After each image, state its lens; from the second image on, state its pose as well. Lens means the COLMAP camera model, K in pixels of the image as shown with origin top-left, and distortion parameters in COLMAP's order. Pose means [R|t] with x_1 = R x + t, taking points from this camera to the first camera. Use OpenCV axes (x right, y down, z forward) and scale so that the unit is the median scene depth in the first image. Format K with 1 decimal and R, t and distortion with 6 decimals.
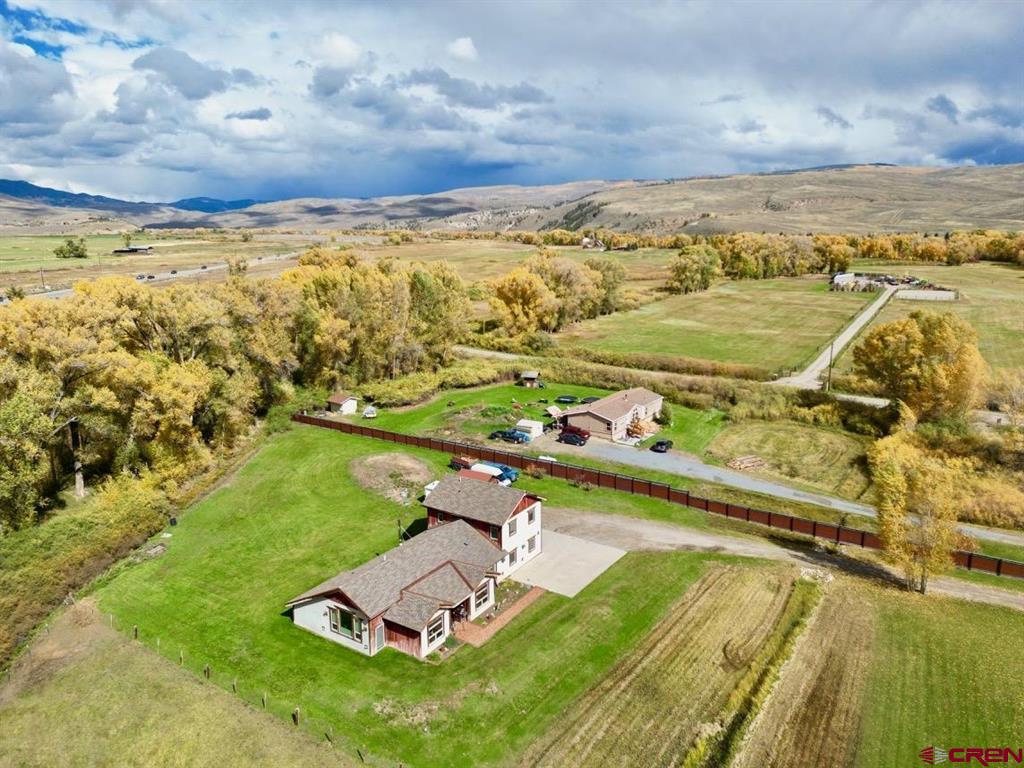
lens RADIAL K [[707.8, 0, 513.3], [0, 707.8, 382.5], [0, 0, 1]] dist [0.106236, -0.117225]
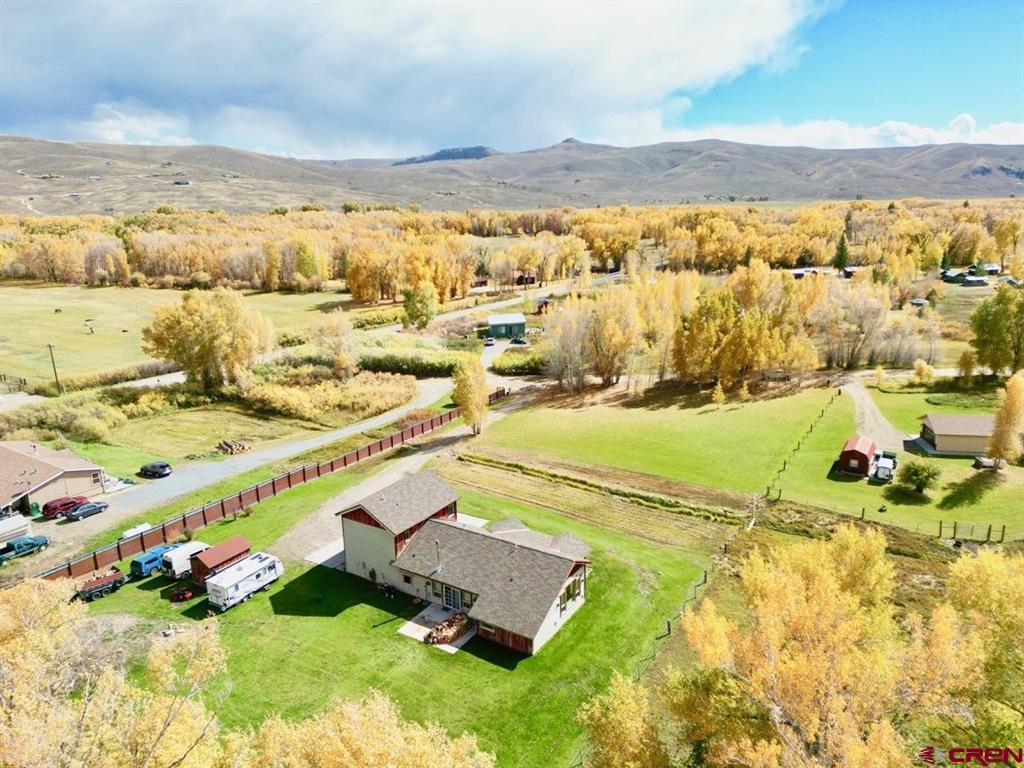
lens RADIAL K [[707.8, 0, 513.3], [0, 707.8, 382.5], [0, 0, 1]] dist [0.106236, -0.117225]
pose [[-0.027408, -0.239038, 0.970623, -0.626870], [0.226653, 0.944213, 0.238935, -0.123148], [-0.973590, 0.226543, 0.028300, 0.517790]]
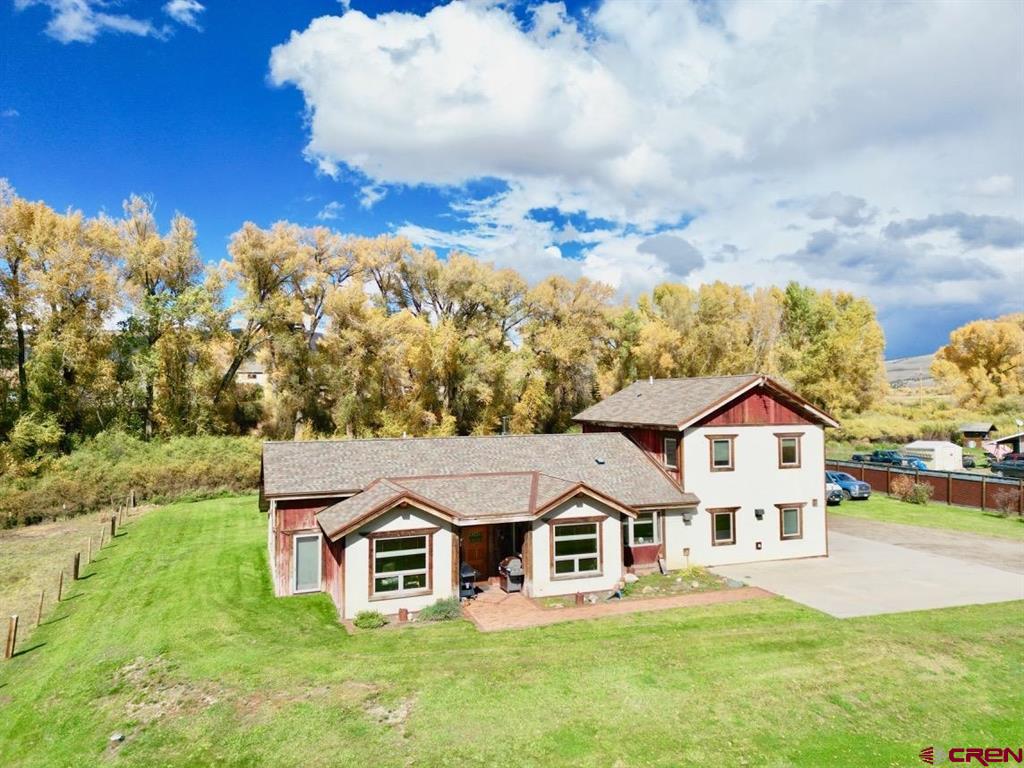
lens RADIAL K [[707.8, 0, 513.3], [0, 707.8, 382.5], [0, 0, 1]] dist [0.106236, -0.117225]
pose [[0.809619, -0.010825, -0.586856, 0.094712], [-0.122935, 0.974527, -0.187577, 0.162809], [0.573937, 0.224011, 0.787665, 0.361116]]
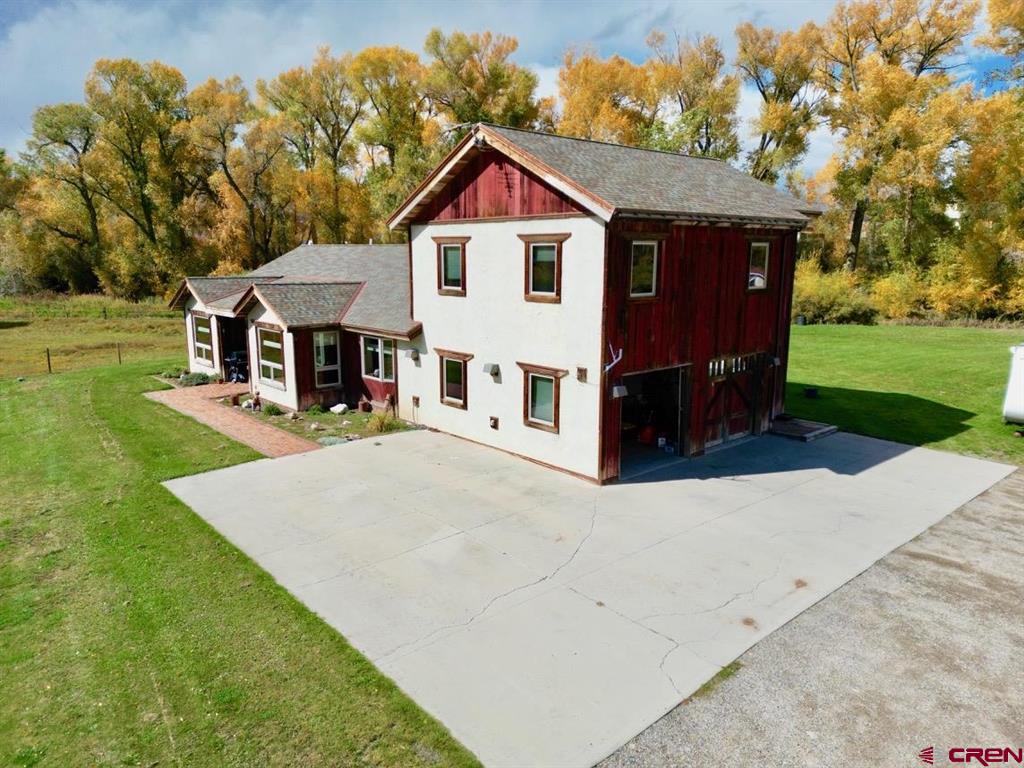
lens RADIAL K [[707.8, 0, 513.3], [0, 707.8, 382.5], [0, 0, 1]] dist [0.106236, -0.117225]
pose [[-0.249943, 0.183268, -0.950758, 0.163527], [-0.200315, 0.950894, 0.235954, 0.111433], [0.947313, 0.249426, -0.200958, 0.681832]]
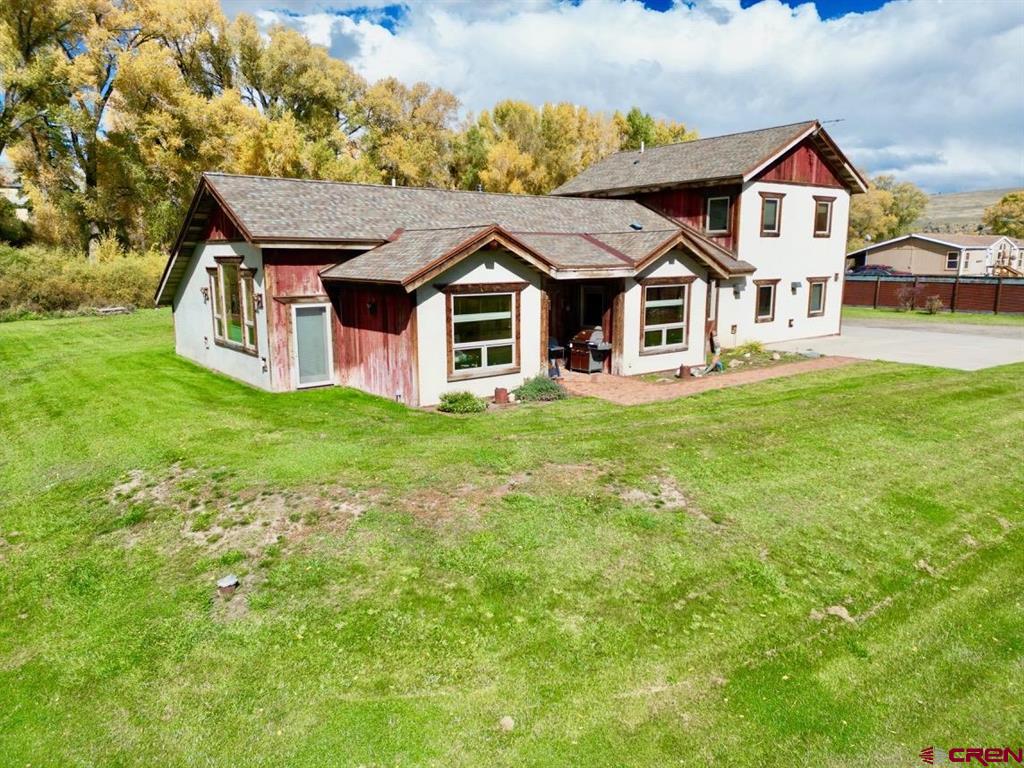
lens RADIAL K [[707.8, 0, 513.3], [0, 707.8, 382.5], [0, 0, 1]] dist [0.106236, -0.117225]
pose [[0.947574, 0.062445, -0.313374, -0.003428], [-0.071673, 0.997266, -0.018000, 0.192481], [0.311393, 0.039517, 0.949459, 0.381575]]
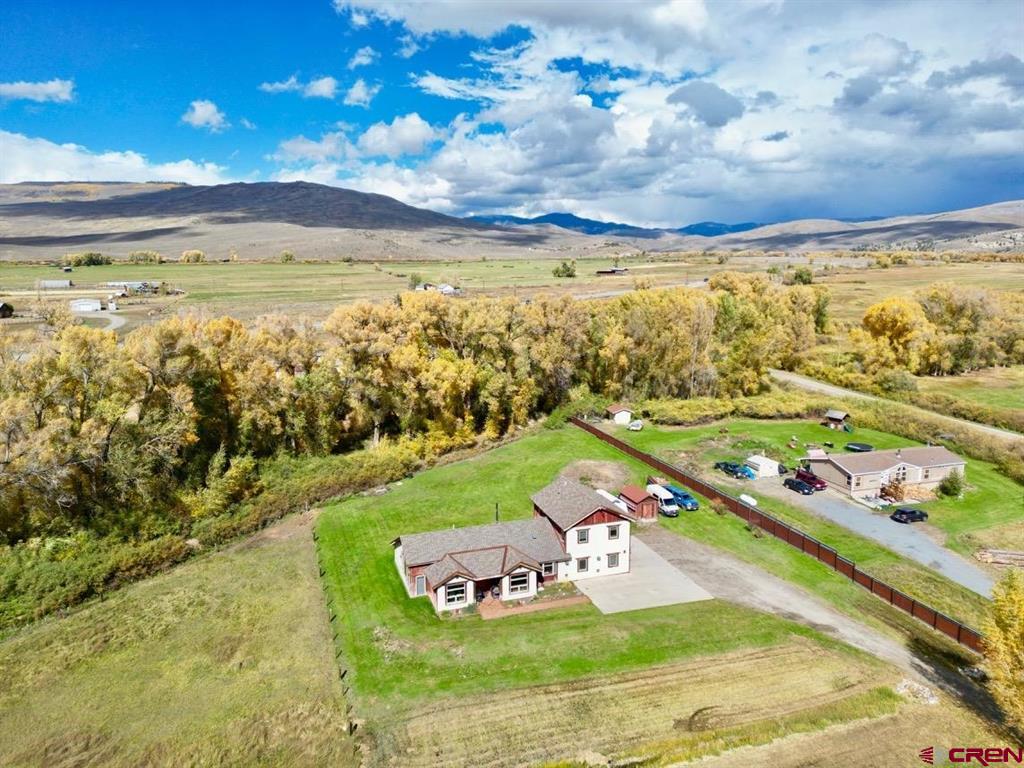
lens RADIAL K [[707.8, 0, 513.3], [0, 707.8, 382.5], [0, 0, 1]] dist [0.106236, -0.117225]
pose [[0.792757, 0.115124, -0.598567, 0.327803], [-0.132807, 0.991033, 0.014715, -0.014792], [0.594894, 0.067829, 0.800937, 0.047405]]
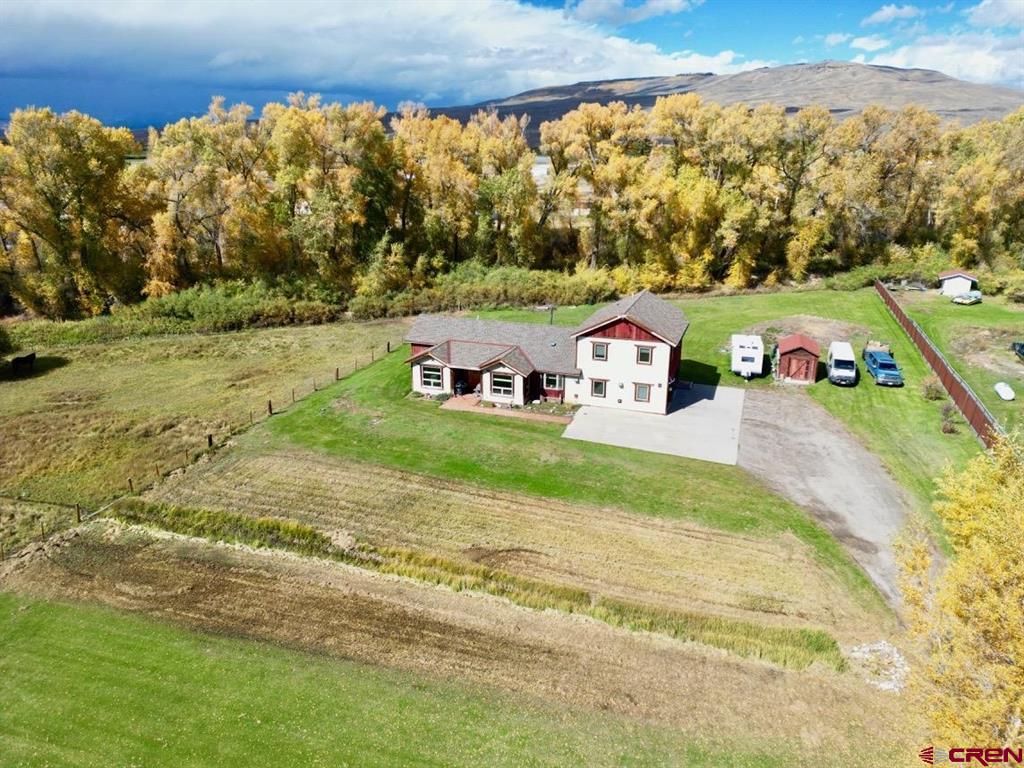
lens RADIAL K [[707.8, 0, 513.3], [0, 707.8, 382.5], [0, 0, 1]] dist [0.106236, -0.117225]
pose [[0.241453, 0.308529, -0.920060, 0.457702], [-0.203926, 0.943073, 0.262729, 0.028737], [0.948744, 0.124187, 0.290625, 0.422777]]
